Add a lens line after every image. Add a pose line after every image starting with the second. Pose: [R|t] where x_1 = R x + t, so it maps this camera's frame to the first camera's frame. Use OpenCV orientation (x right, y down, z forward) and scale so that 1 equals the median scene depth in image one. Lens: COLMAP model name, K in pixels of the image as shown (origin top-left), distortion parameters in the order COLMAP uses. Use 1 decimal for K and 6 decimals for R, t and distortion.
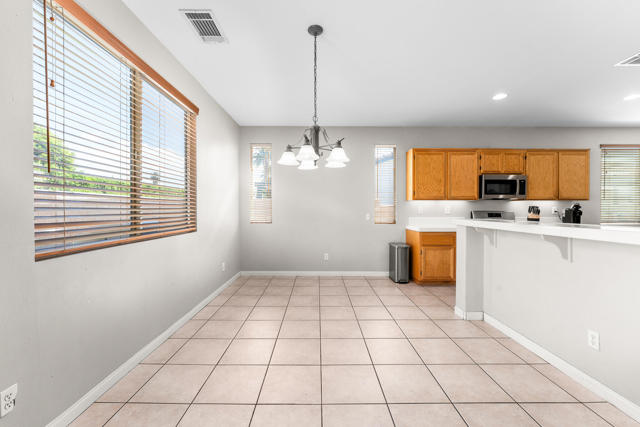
lens RADIAL K [[259.4, 0, 317.3], [0, 259.4, 211.0], [0, 0, 1]] dist [-0.000721, 0.000035]
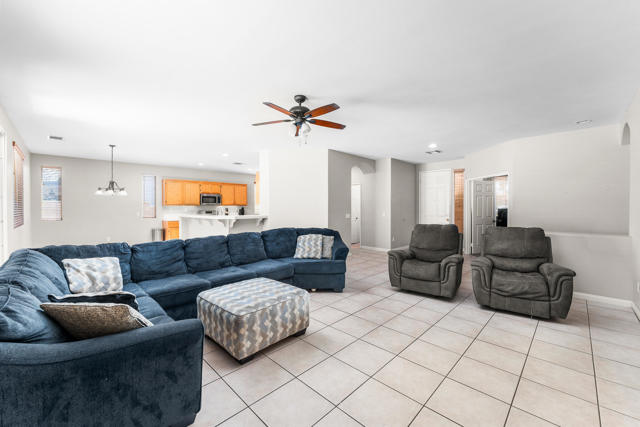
lens RADIAL K [[259.4, 0, 317.3], [0, 259.4, 211.0], [0, 0, 1]] dist [-0.000721, 0.000035]
pose [[0.709368, -0.013531, 0.704708, -0.193267], [0.006145, 0.999896, 0.013012, -0.017639], [-0.704811, -0.004900, 0.709378, -1.181278]]
